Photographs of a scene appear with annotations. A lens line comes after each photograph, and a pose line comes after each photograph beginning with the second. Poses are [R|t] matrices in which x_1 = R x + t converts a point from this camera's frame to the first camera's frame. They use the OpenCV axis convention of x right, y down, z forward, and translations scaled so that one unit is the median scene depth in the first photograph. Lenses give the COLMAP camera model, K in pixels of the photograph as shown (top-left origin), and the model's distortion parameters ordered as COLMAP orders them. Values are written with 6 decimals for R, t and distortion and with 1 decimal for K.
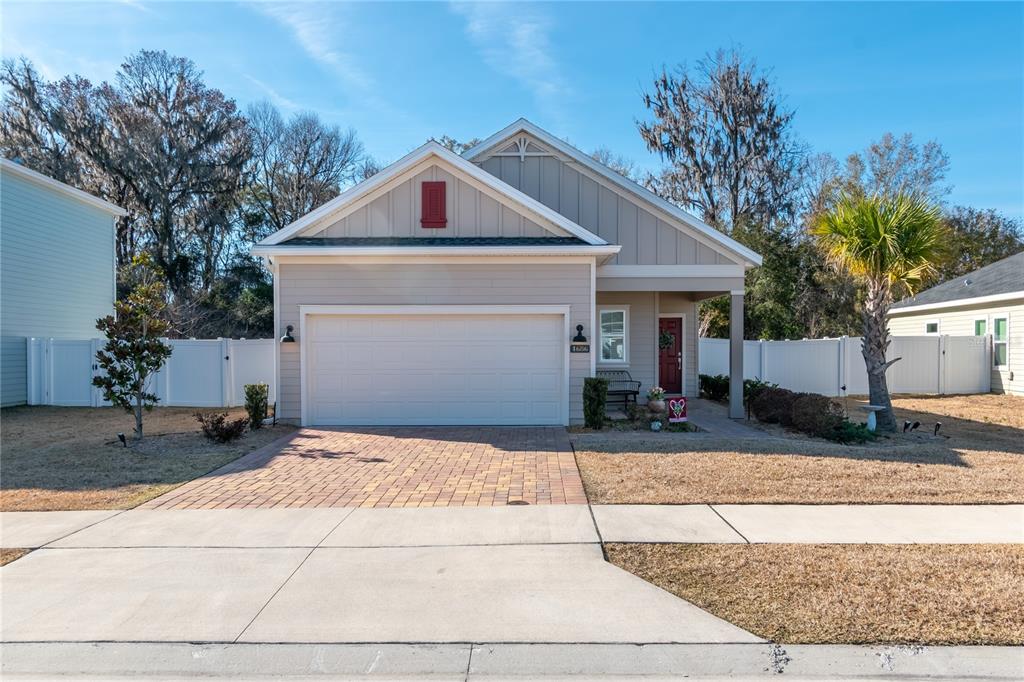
lens RADIAL K [[801.4, 0, 519.2], [0, 801.4, 350.5], [0, 0, 1]] dist [0.012431, -0.016479]
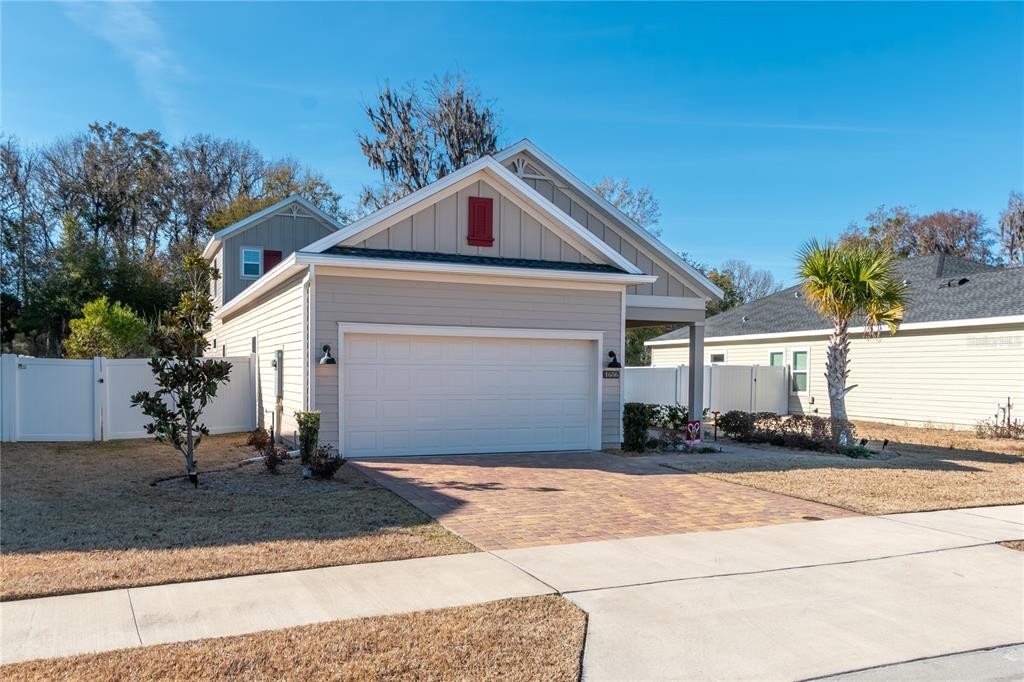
lens RADIAL K [[842.6, 0, 489.4], [0, 842.6, 378.0], [0, 0, 1]] dist [0.009048, -0.014077]
pose [[0.918623, 0.007898, 0.395055, -0.132342], [-0.009264, 0.999956, 0.001551, 0.000519], [-0.395026, -0.005085, 0.918656, 0.020622]]
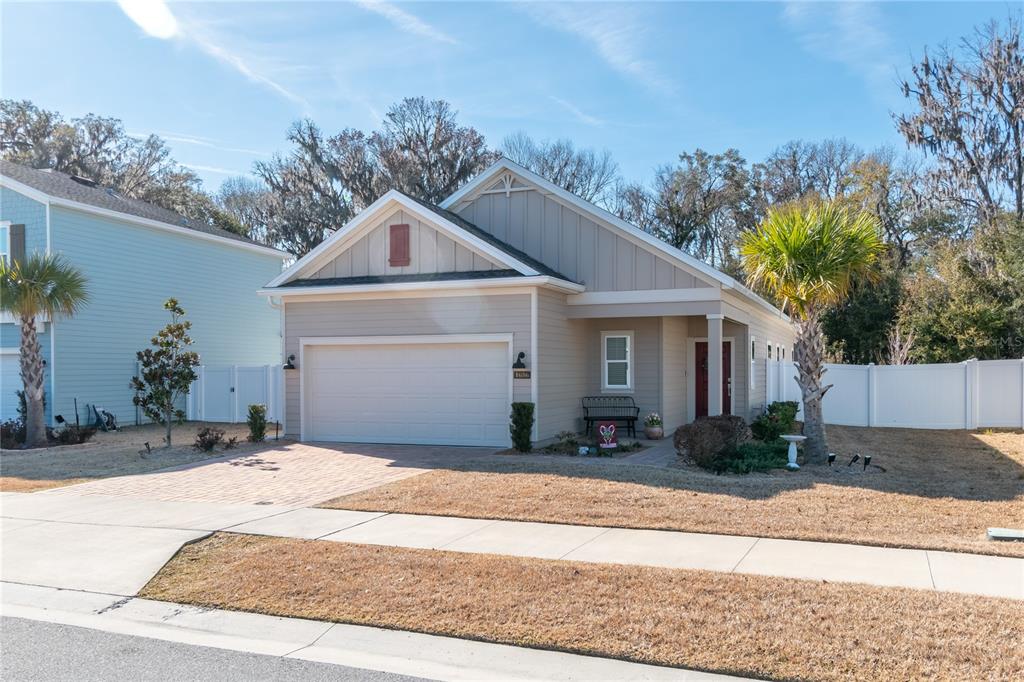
lens RADIAL K [[842.6, 0, 528.1], [0, 842.6, 372.4], [0, 0, 1]] dist [0.009048, -0.014077]
pose [[0.934596, -0.000661, -0.355711, 0.128489], [-0.000232, 0.999997, -0.002469, -0.000727], [0.355712, 0.002391, 0.934593, -0.007766]]
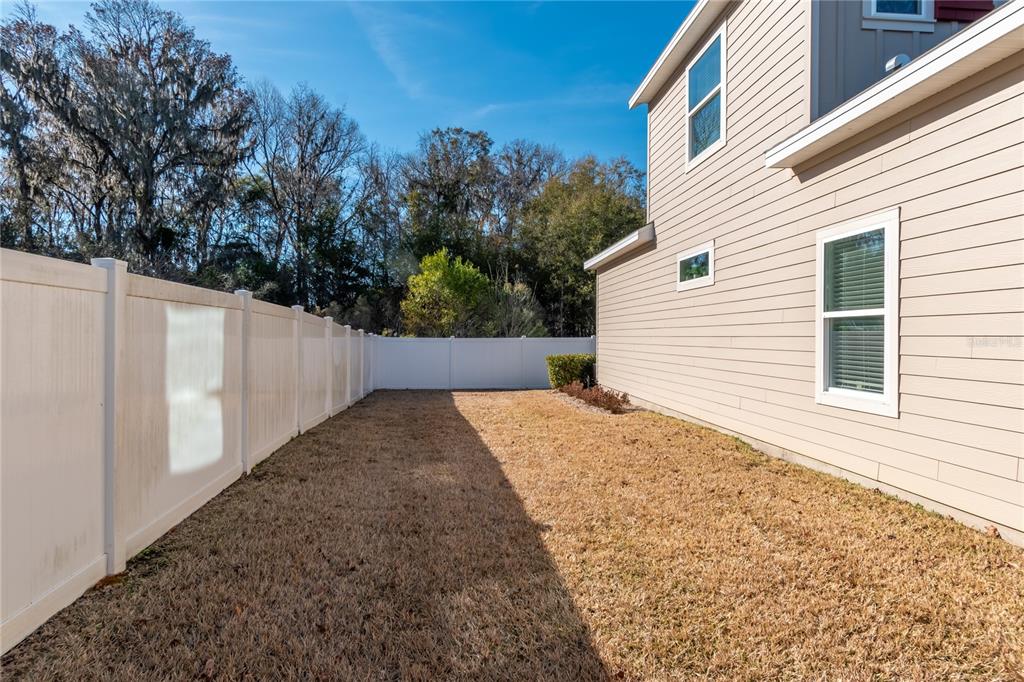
lens RADIAL K [[579.0, 0, 516.8], [0, 579.0, 337.8], [0, 0, 1]] dist [0.002397, -0.000053]
pose [[0.994698, 0.005020, 0.102718, -0.142677], [-0.004842, 0.999986, -0.001987, -0.000289], [-0.102726, 0.001479, 0.994709, 0.458327]]
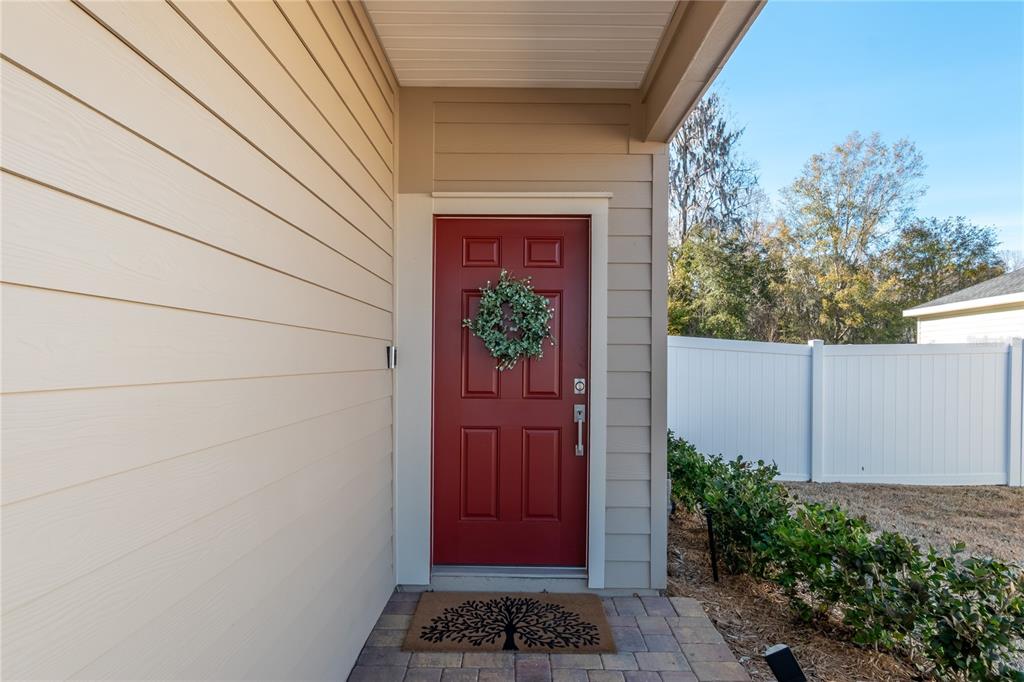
lens RADIAL K [[579.0, 0, 514.5], [0, 579.0, 362.9], [0, 0, 1]] dist [0.002397, -0.000053]
pose [[0.999954, 0.009269, -0.002416, 0.070419], [-0.009268, 0.999957, 0.000575, -0.000669], [0.002421, -0.000553, 0.999997, 0.324817]]
